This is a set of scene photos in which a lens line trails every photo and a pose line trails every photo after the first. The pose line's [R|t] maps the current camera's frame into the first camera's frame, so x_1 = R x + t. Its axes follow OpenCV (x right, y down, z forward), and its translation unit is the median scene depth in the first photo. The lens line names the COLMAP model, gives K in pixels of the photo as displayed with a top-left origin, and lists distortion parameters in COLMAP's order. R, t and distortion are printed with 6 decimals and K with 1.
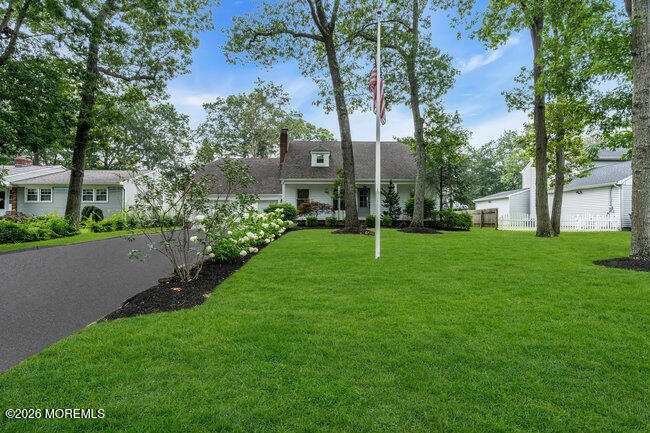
lens RADIAL K [[332.7, 0, 321.2], [0, 332.7, 219.2], [0, 0, 1]] dist [-0.002502, 0.000147]
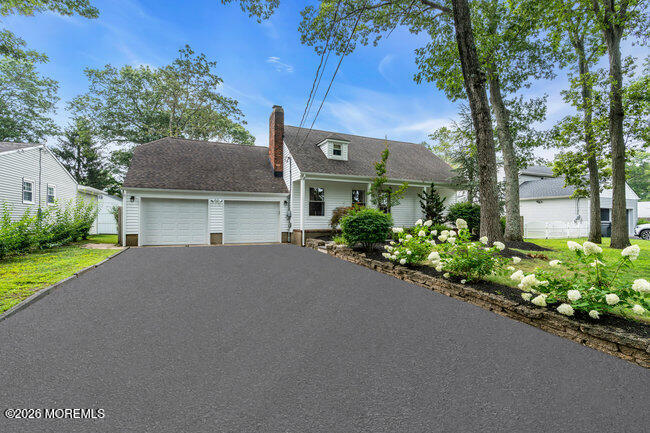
lens RADIAL K [[297.3, 0, 326.4], [0, 297.3, 216.2], [0, 0, 1]] dist [-0.002564, 0.000141]
pose [[0.908881, 0.005426, 0.417020, -0.312481], [-0.001038, 0.999942, -0.010748, -0.020175], [-0.417054, 0.009336, 0.908834, 0.385445]]
